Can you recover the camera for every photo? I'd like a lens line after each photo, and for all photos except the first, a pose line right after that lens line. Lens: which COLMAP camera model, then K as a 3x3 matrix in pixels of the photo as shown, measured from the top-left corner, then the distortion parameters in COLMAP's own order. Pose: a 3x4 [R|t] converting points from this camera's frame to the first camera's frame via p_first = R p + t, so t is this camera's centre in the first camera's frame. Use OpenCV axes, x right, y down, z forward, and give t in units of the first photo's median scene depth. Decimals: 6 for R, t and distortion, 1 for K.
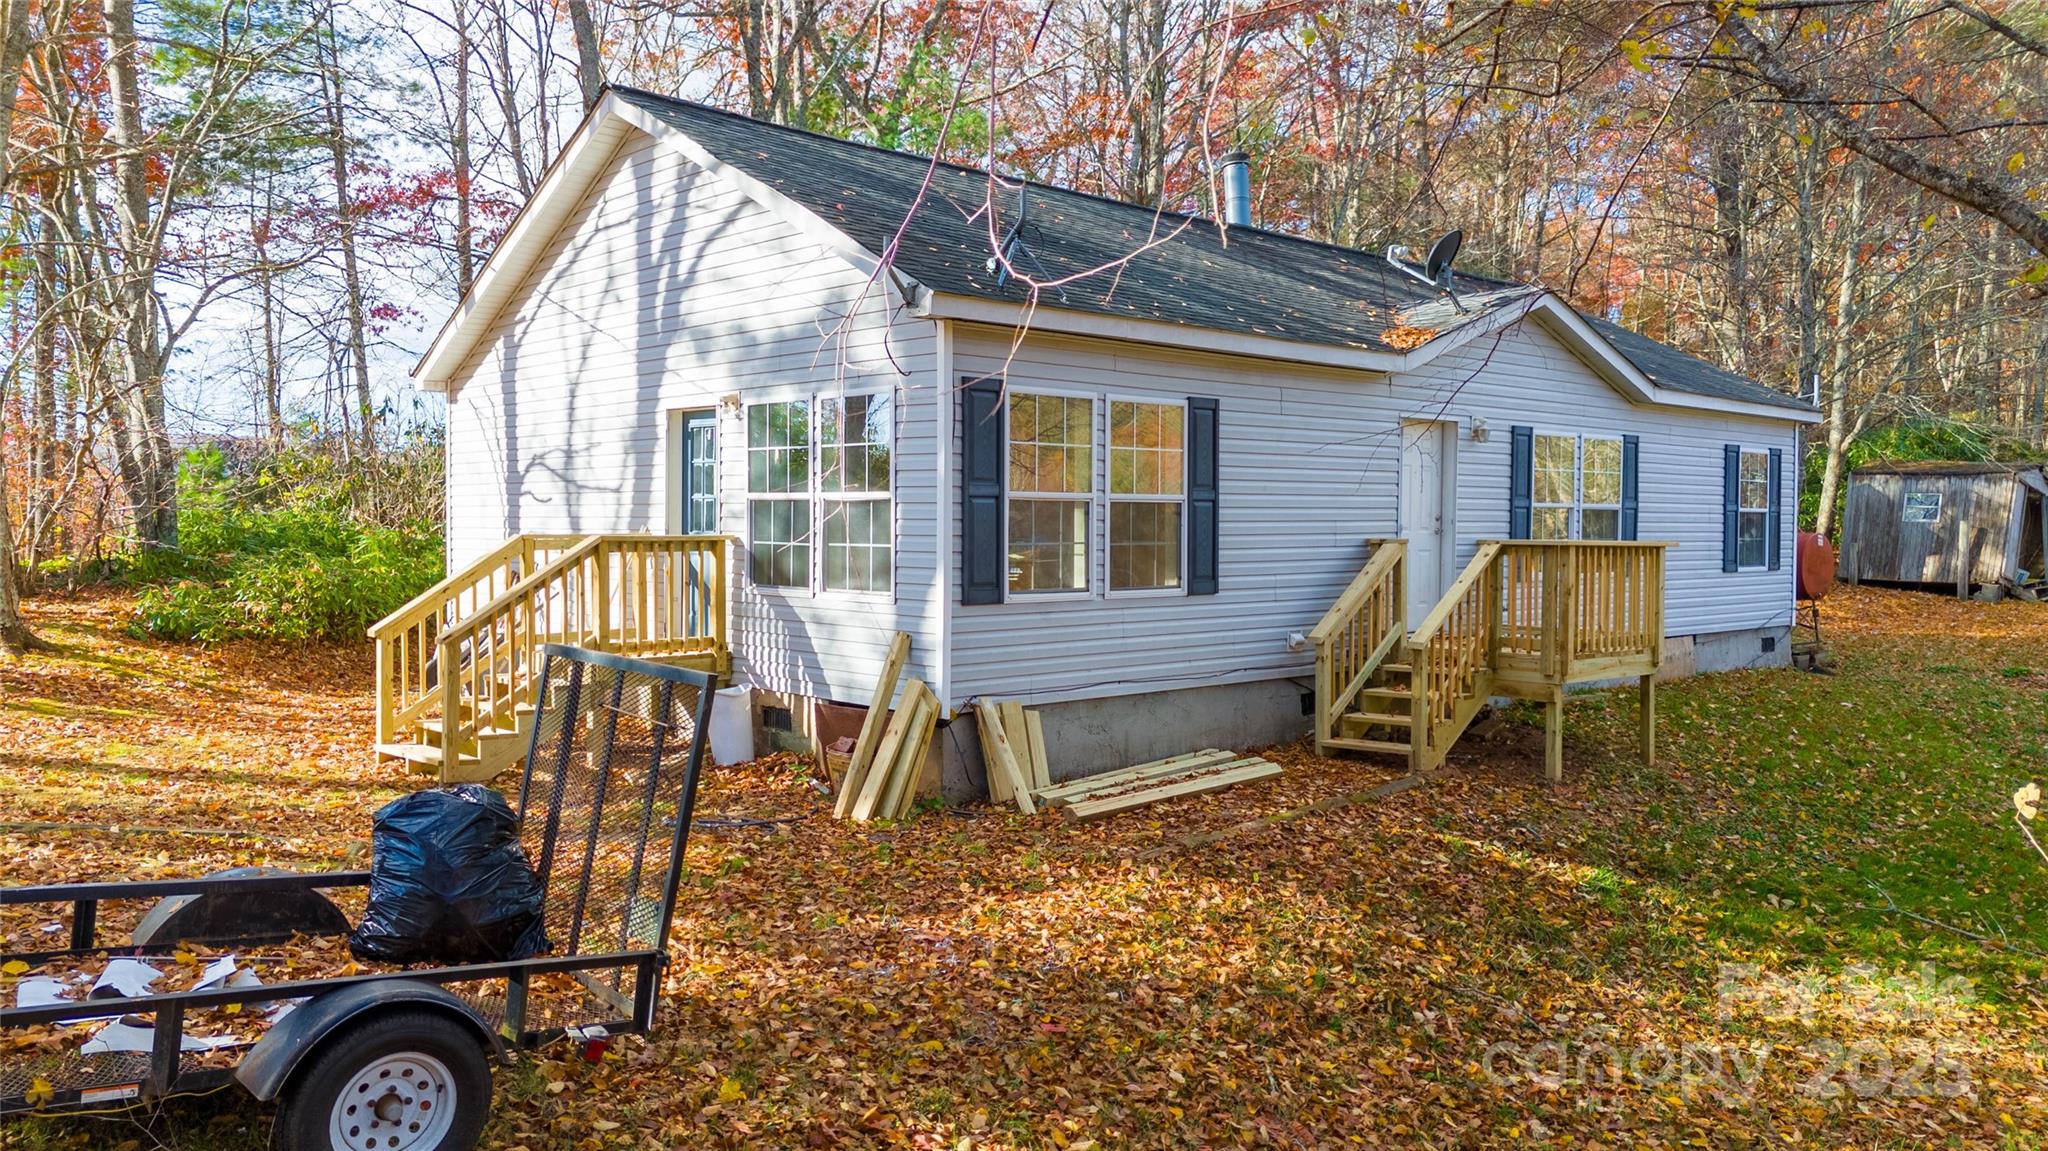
lens RADIAL K [[1494.9, 0, 1015.4], [0, 1494.9, 584.7], [0, 0, 1]] dist [0.066125, -0.004367]
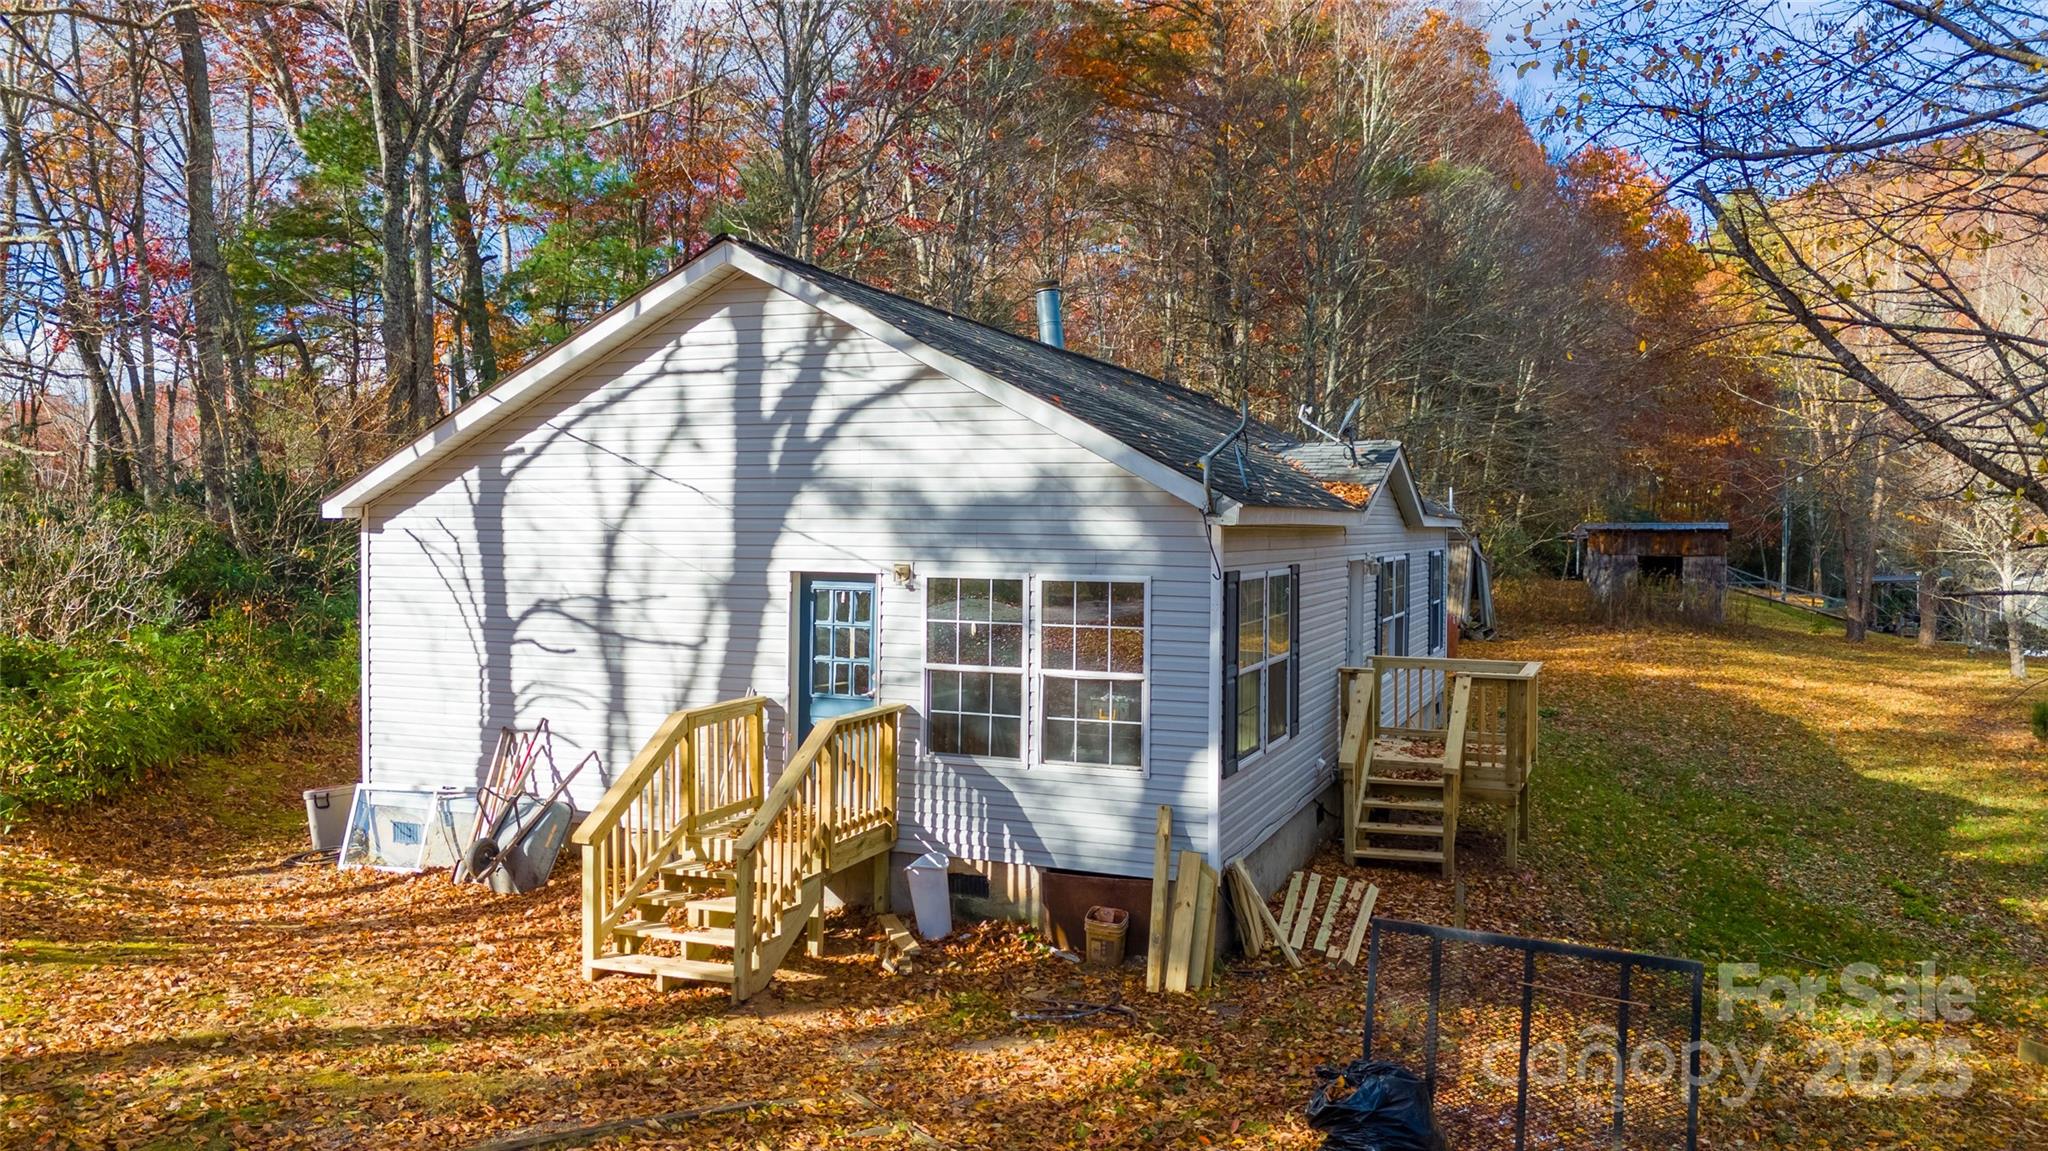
lens RADIAL K [[1494.9, 0, 1015.4], [0, 1494.9, 584.7], [0, 0, 1]] dist [0.066125, -0.004367]
pose [[0.903969, -0.016742, 0.427270, -0.548532], [0.016470, 0.999855, 0.004332, -0.116161], [-0.427280, 0.003121, 0.904114, 0.058030]]
